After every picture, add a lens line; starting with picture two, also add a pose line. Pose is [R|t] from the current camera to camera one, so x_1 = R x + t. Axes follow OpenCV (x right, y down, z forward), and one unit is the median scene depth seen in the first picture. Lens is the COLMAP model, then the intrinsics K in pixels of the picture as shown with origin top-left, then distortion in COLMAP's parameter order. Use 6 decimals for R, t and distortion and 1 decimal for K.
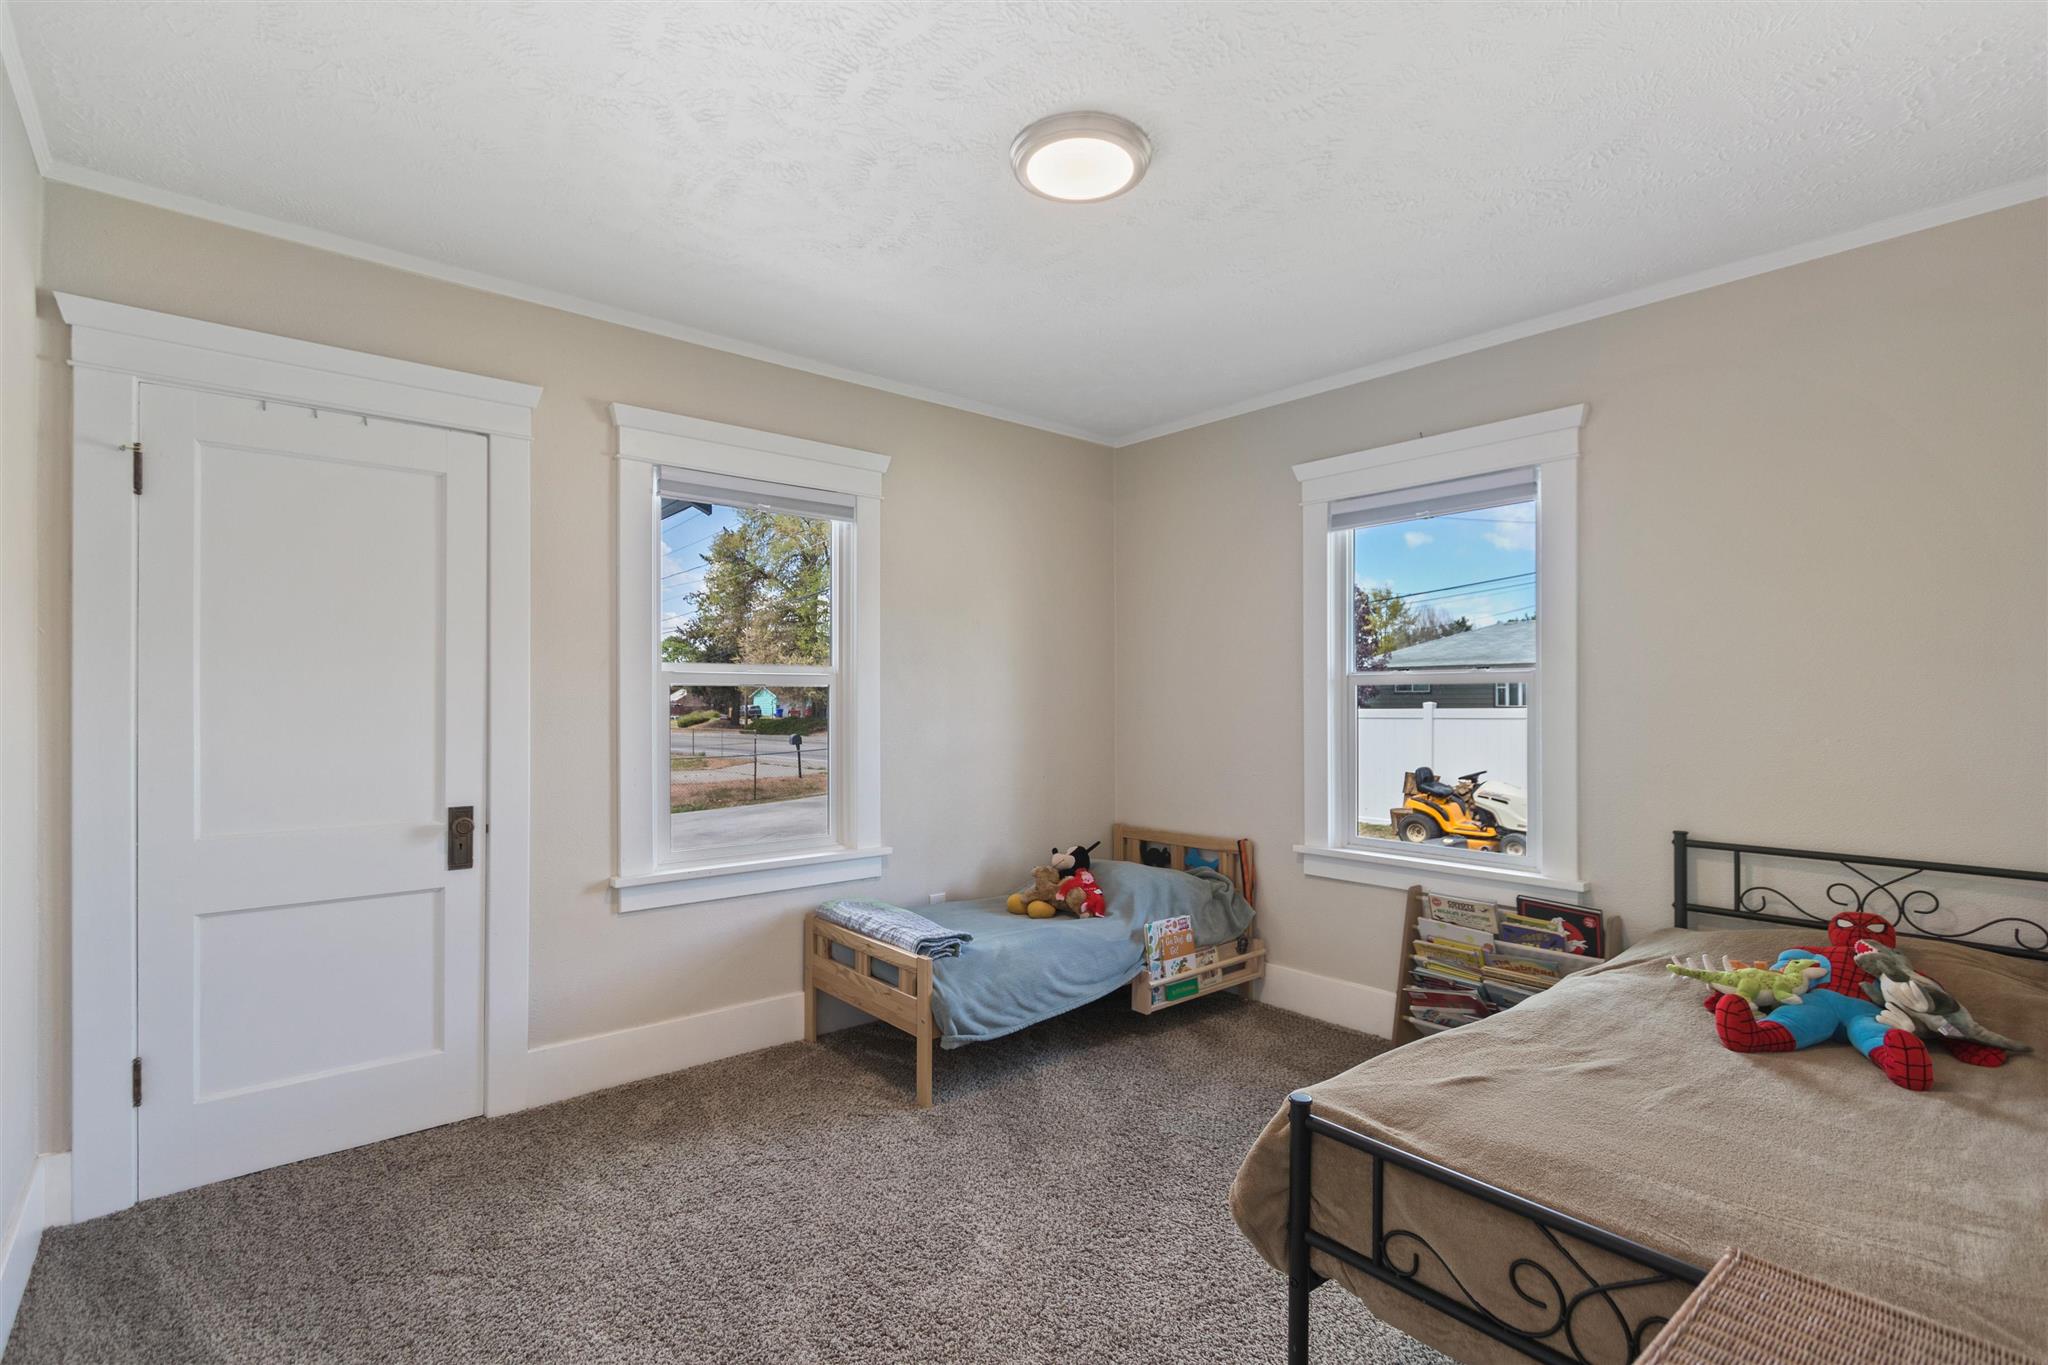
lens RADIAL K [[945.4, 0, 1014.9], [0, 945.4, 686.9], [0, 0, 1]] dist [0.004895, 0.000403]
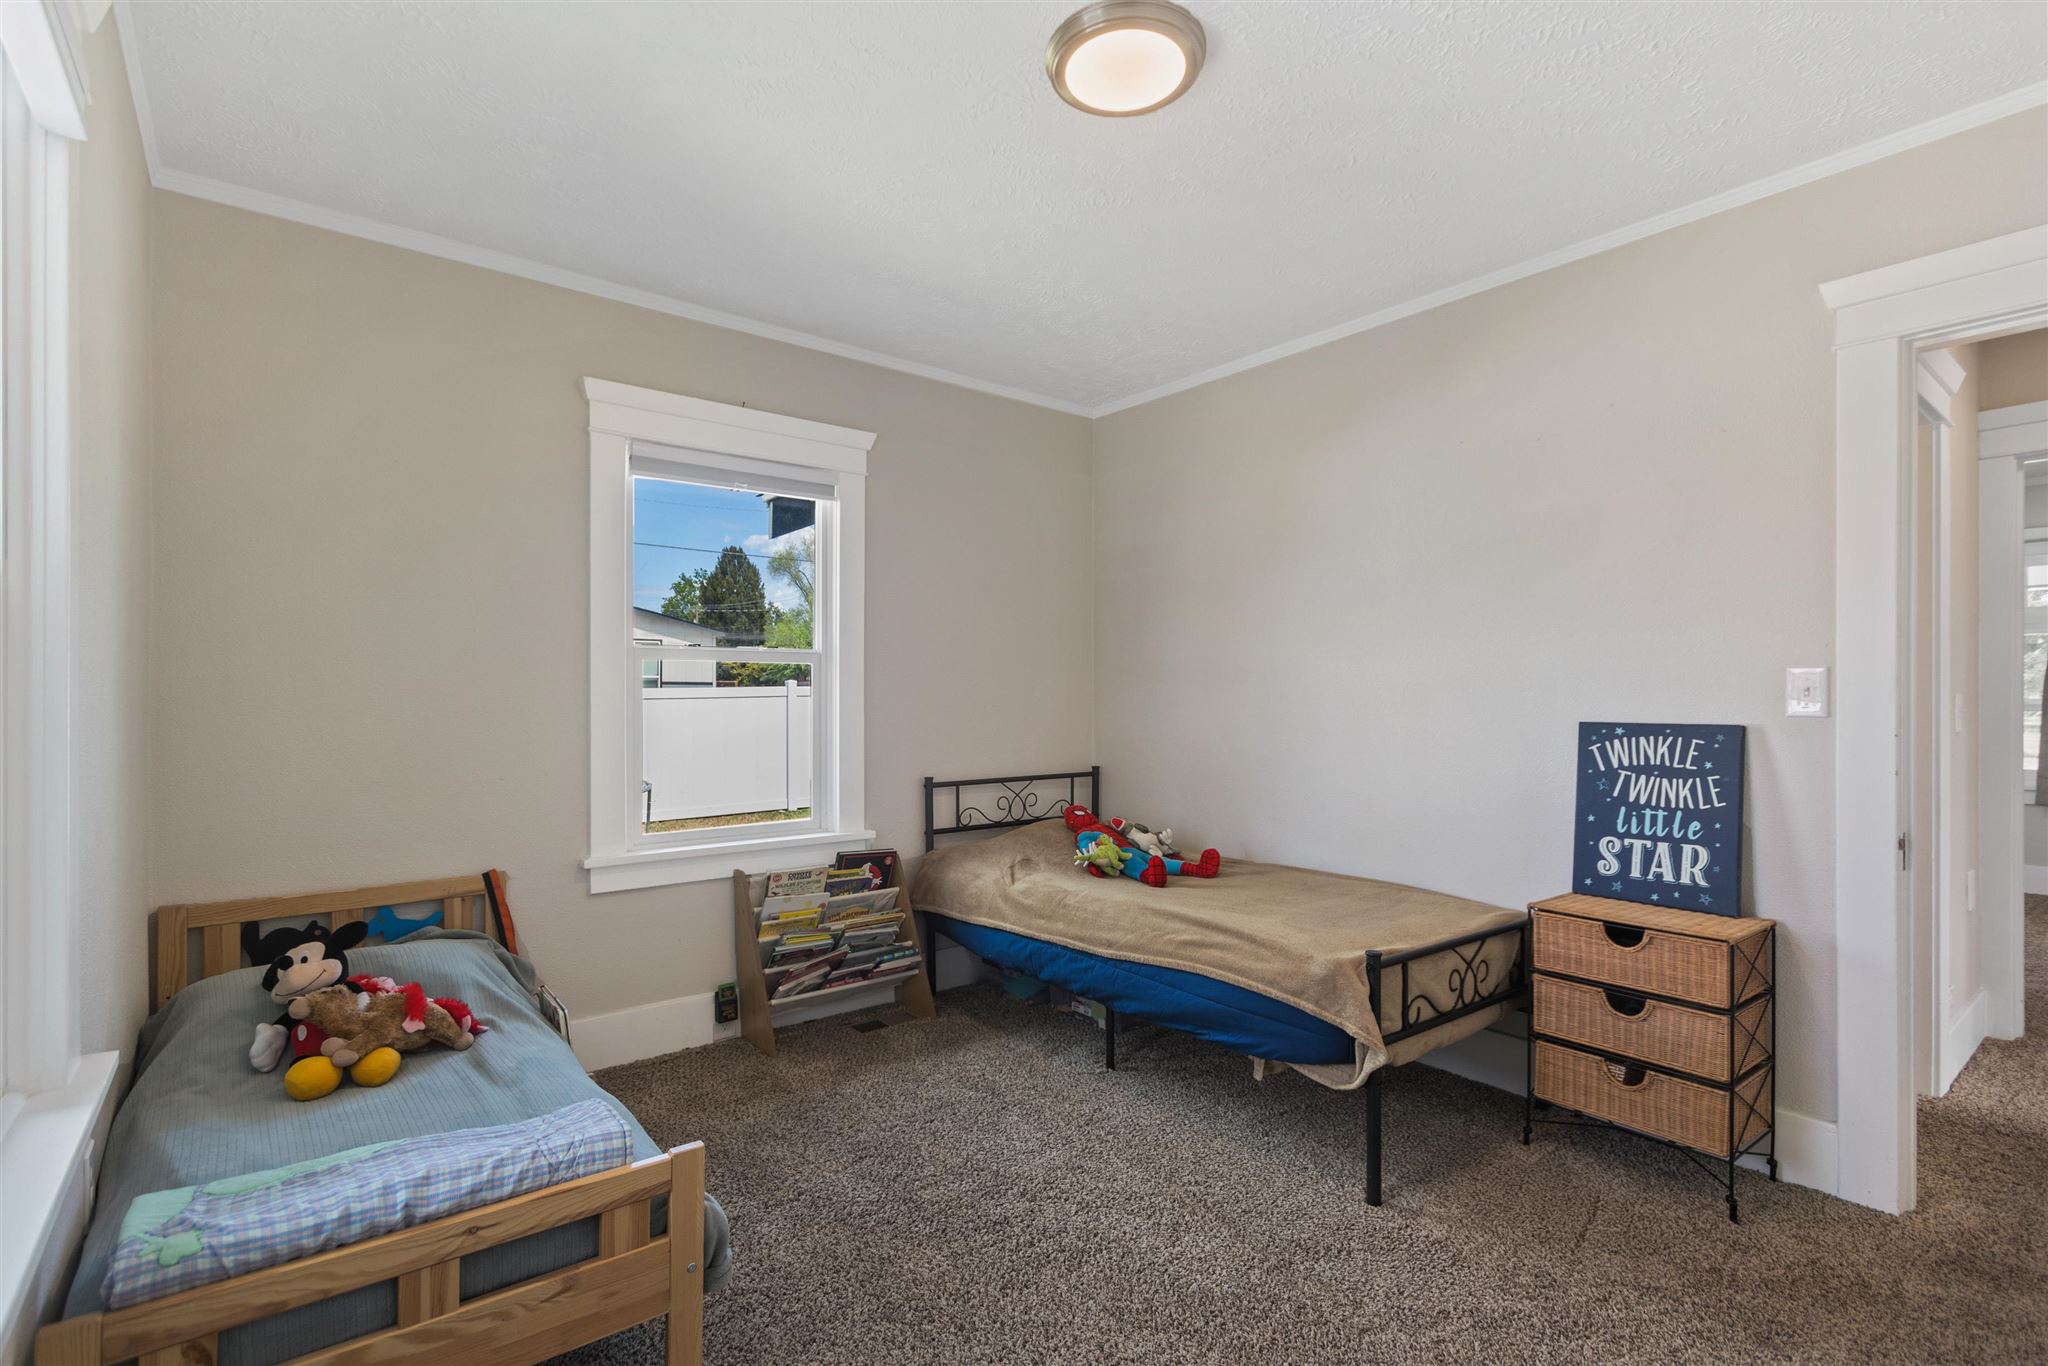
lens RADIAL K [[945.4, 0, 1013.9], [0, 945.4, 694.8], [0, 0, 1]] dist [0.004895, 0.000403]
pose [[0.047106, -0.003358, 0.998884, -0.592665], [-0.016201, 0.999860, 0.004126, 0.025777], [-0.998759, -0.016377, 0.047045, 0.764657]]
